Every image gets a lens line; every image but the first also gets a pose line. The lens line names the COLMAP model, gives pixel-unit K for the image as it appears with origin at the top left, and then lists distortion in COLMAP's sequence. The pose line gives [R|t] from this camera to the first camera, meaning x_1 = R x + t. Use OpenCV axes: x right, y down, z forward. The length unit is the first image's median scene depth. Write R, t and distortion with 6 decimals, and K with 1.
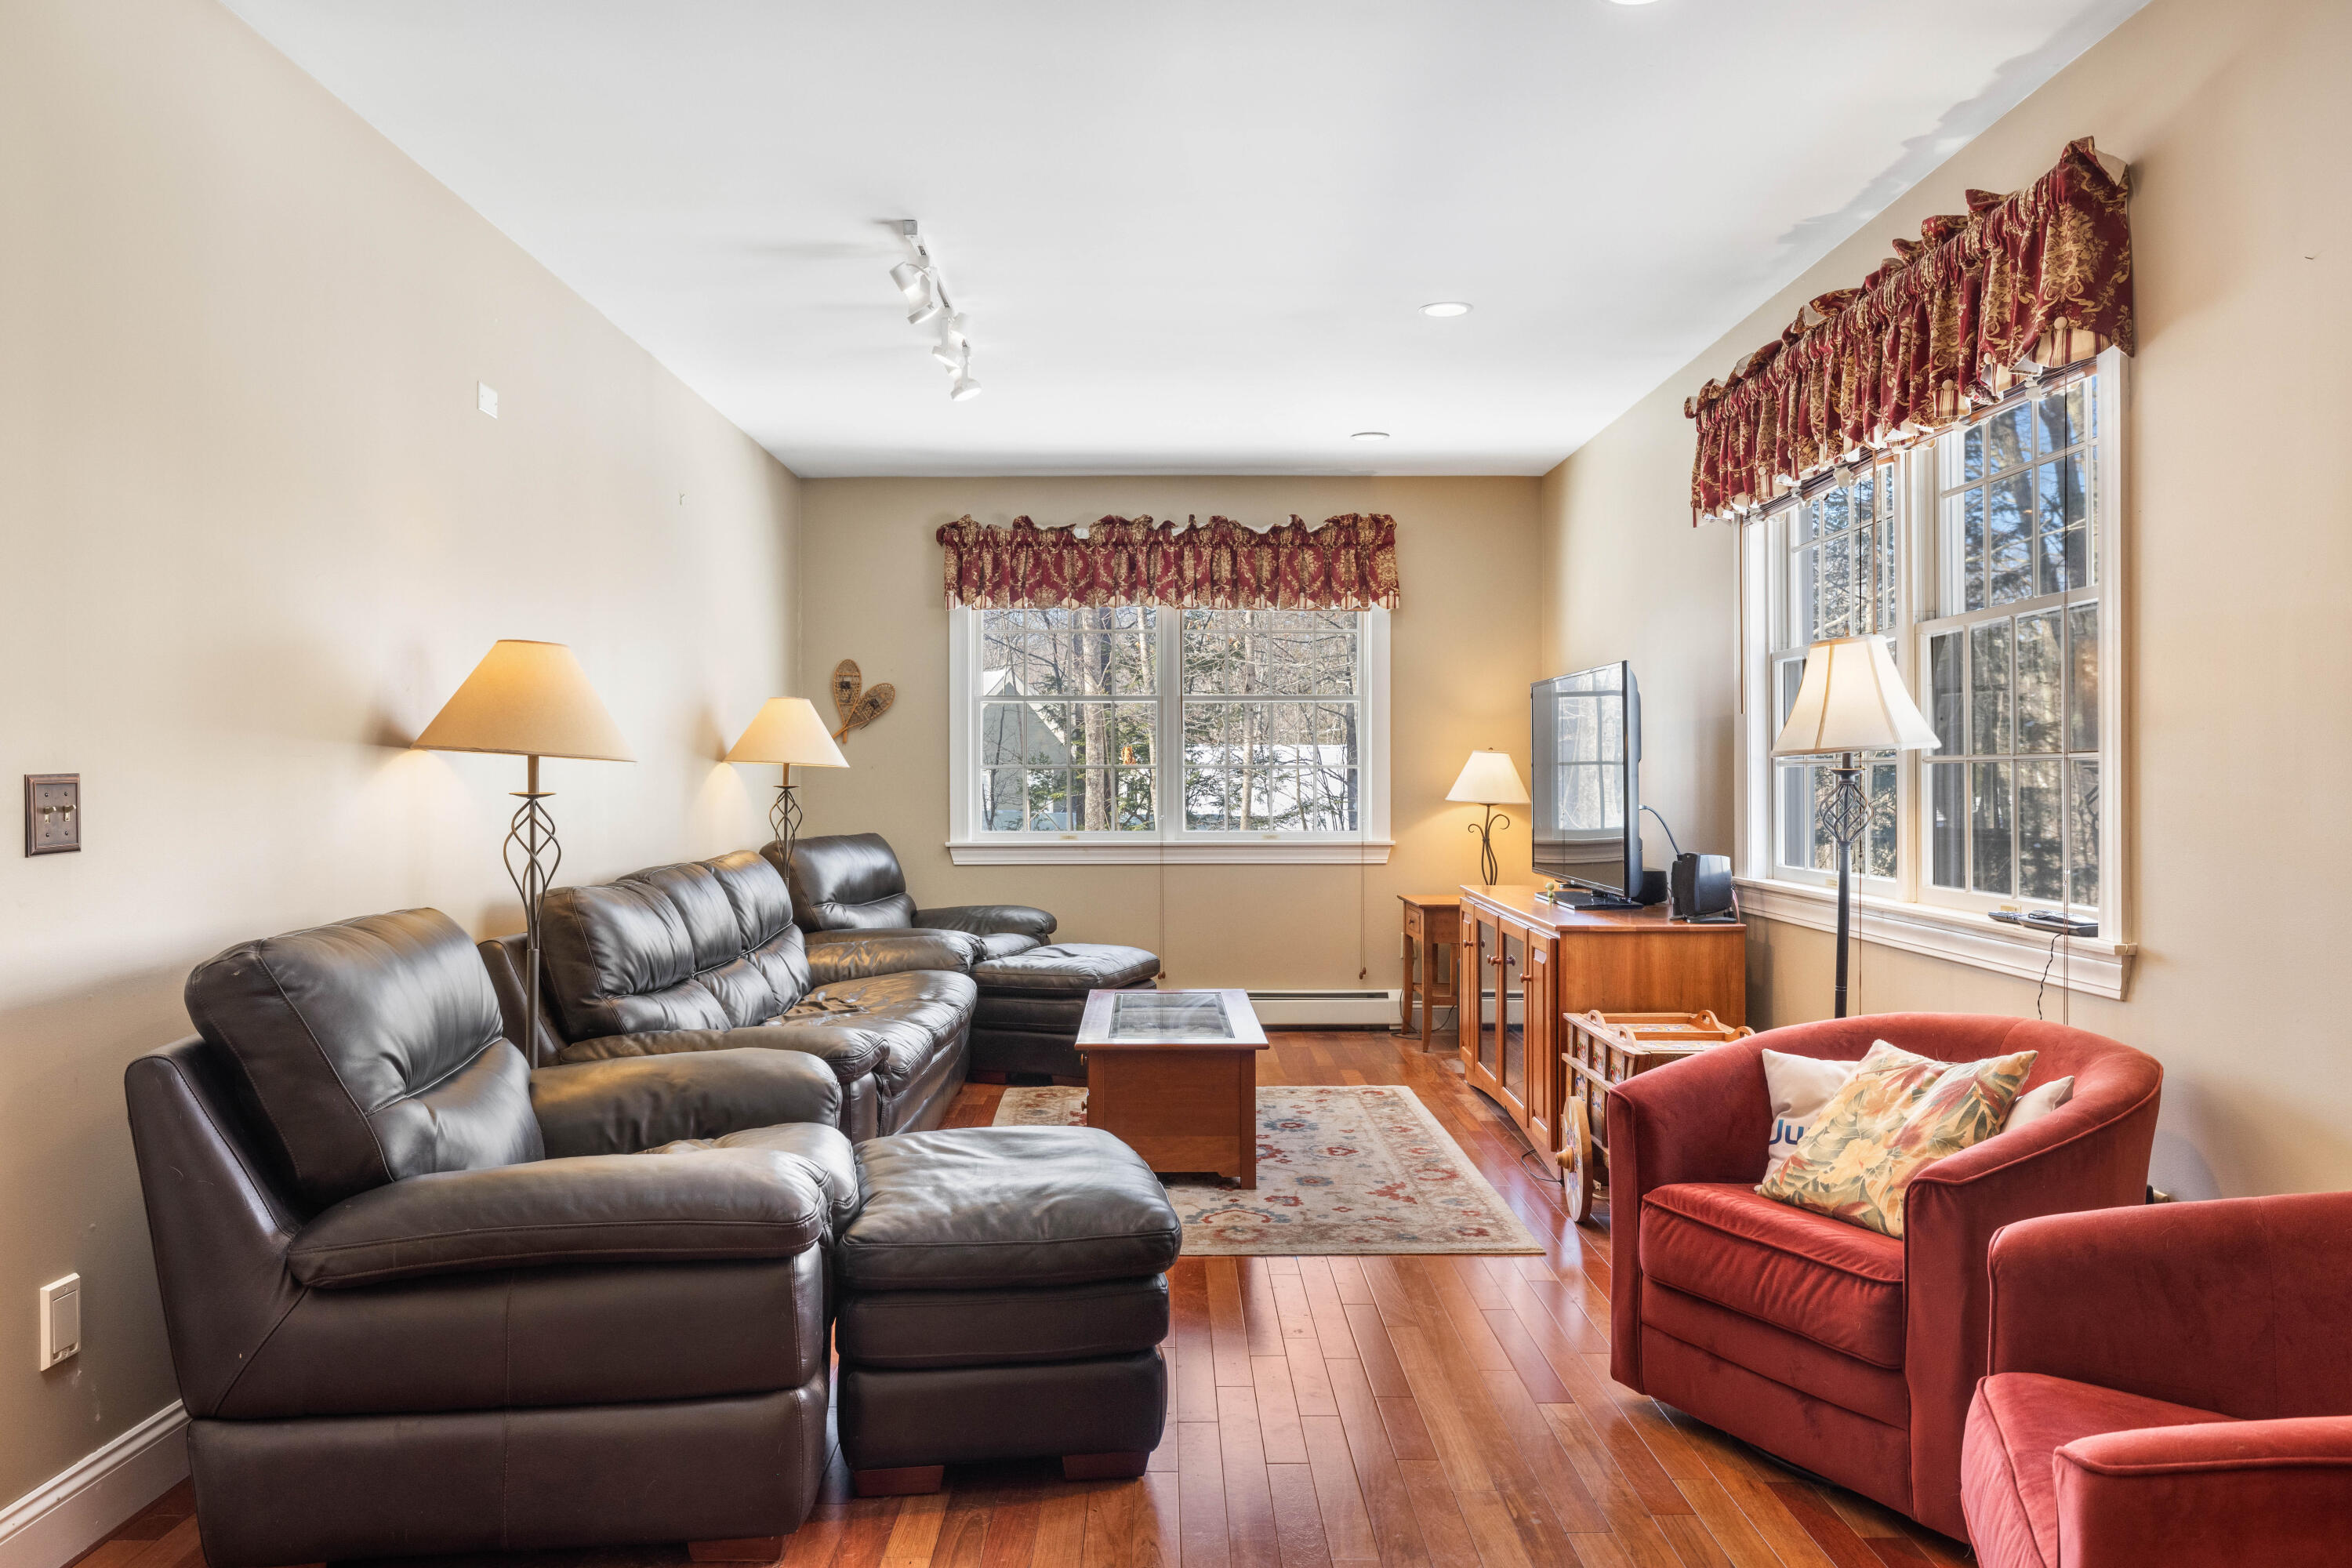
lens RADIAL K [[1644.1, 0, 1169.3], [0, 1644.1, 774.7], [0, 0, 1]] dist [-0.010771, 0.003984]
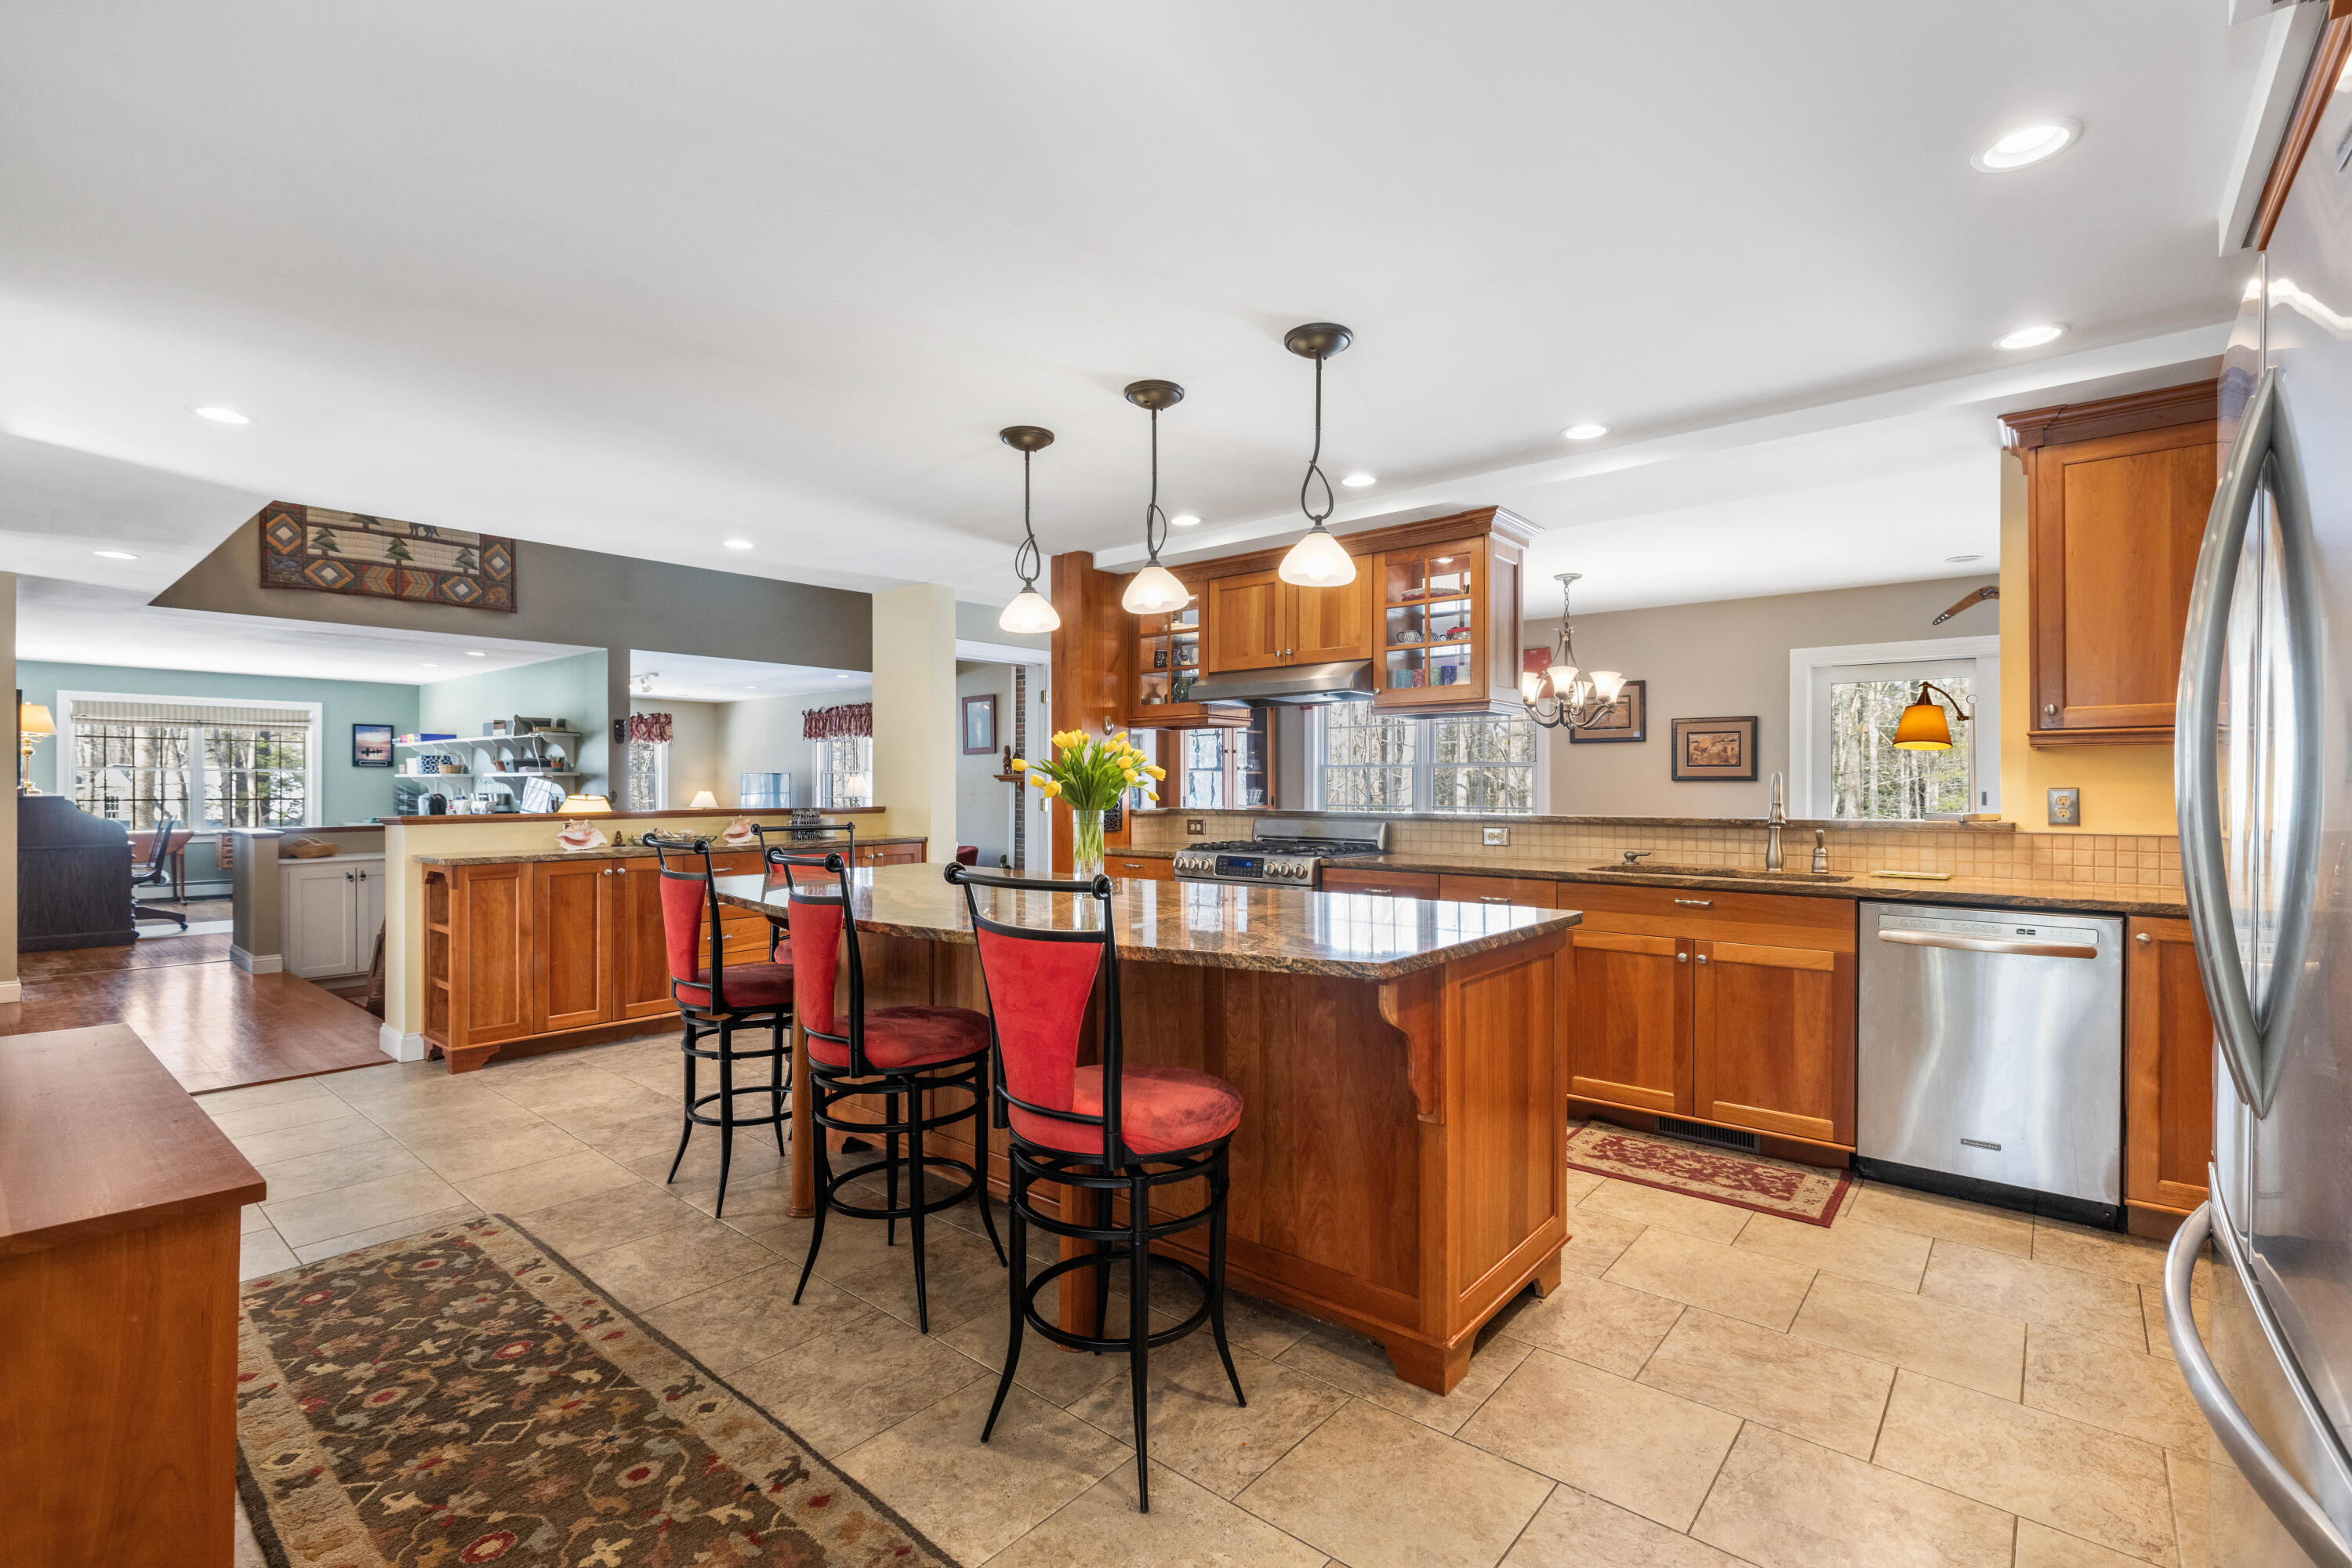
lens RADIAL K [[1054.2, 0, 1179.0], [0, 1054.2, 787.3], [0, 0, 1]] dist [-0.005746, 0.000086]
pose [[0.645700, -0.000227, 0.763591, -1.150855], [-0.001637, 0.999997, 0.001681, -0.039100], [-0.763590, -0.002335, 0.645698, -1.517063]]
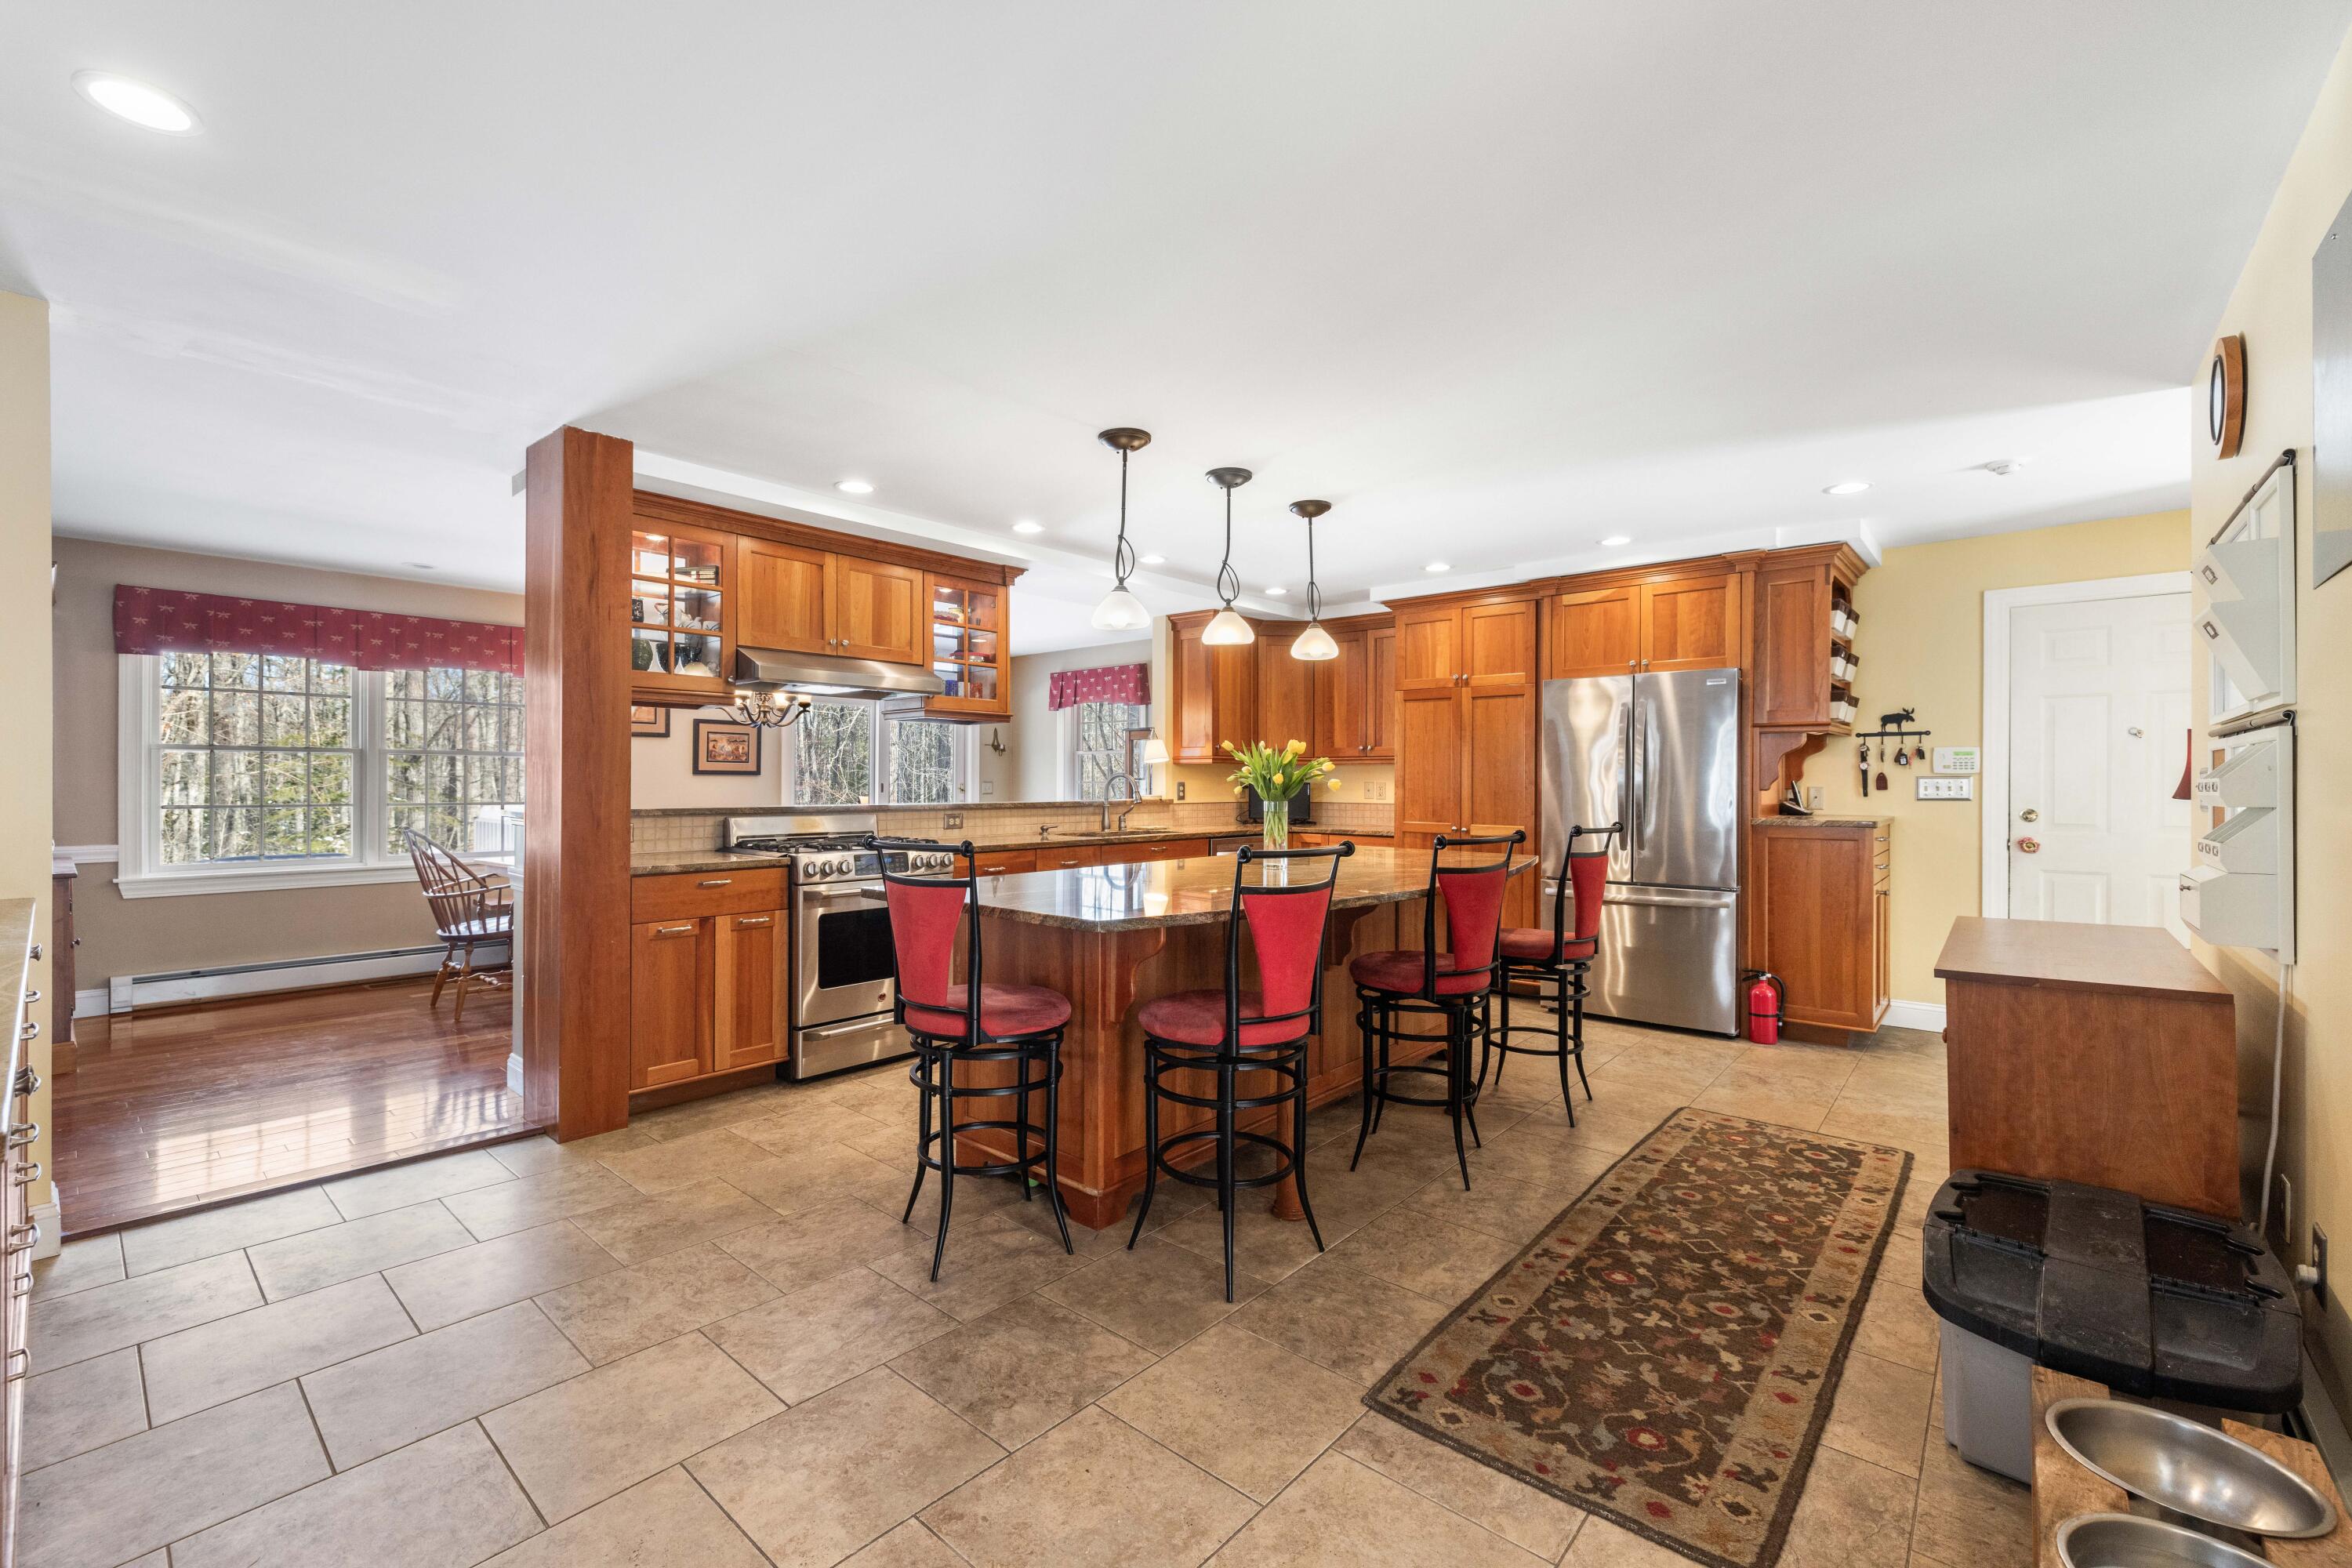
lens RADIAL K [[982.1, 0, 1170.4], [0, 982.1, 772.7], [0, 0, 1]] dist [-0.000134, -0.000946]
pose [[-0.753262, 0.002682, 0.657715, -1.142382], [-0.004185, 0.999952, -0.008871, -0.038857], [-0.657707, -0.009434, -0.753215, -0.463913]]
